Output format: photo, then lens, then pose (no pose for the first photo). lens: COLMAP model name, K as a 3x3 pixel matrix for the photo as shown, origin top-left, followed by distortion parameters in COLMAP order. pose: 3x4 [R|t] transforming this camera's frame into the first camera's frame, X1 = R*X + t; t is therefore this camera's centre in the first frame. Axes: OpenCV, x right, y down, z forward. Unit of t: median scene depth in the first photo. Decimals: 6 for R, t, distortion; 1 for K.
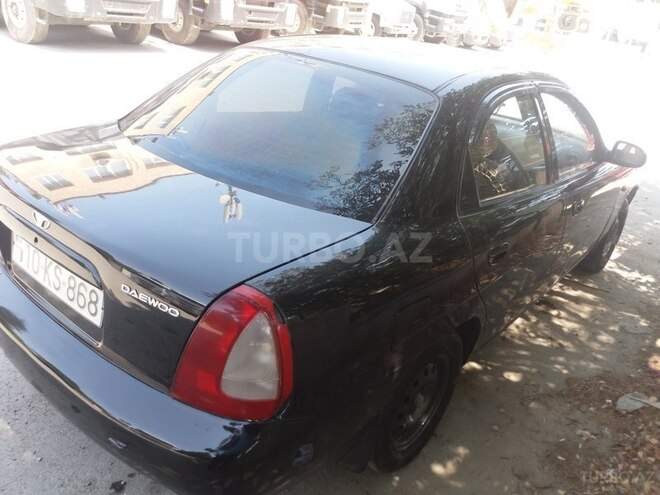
lens RADIAL K [[598.6, 0, 329.9], [0, 598.6, 204.8], [0, 0, 1]] dist [-0.039731, 0.018907]
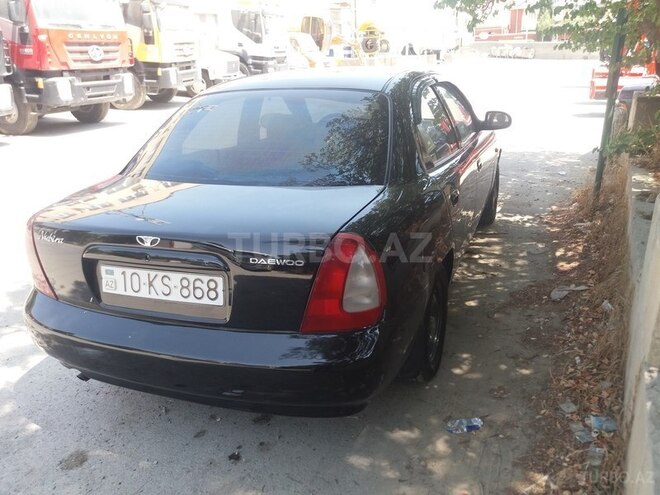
lens RADIAL K [[598.6, 0, 329.9], [0, 598.6, 204.8], [0, 0, 1]] dist [-0.039731, 0.018907]
pose [[0.934921, -0.240086, 0.261309, -0.184883], [0.259945, 0.964632, -0.043755, 0.045402], [-0.241562, 0.108833, 0.964263, -0.124672]]
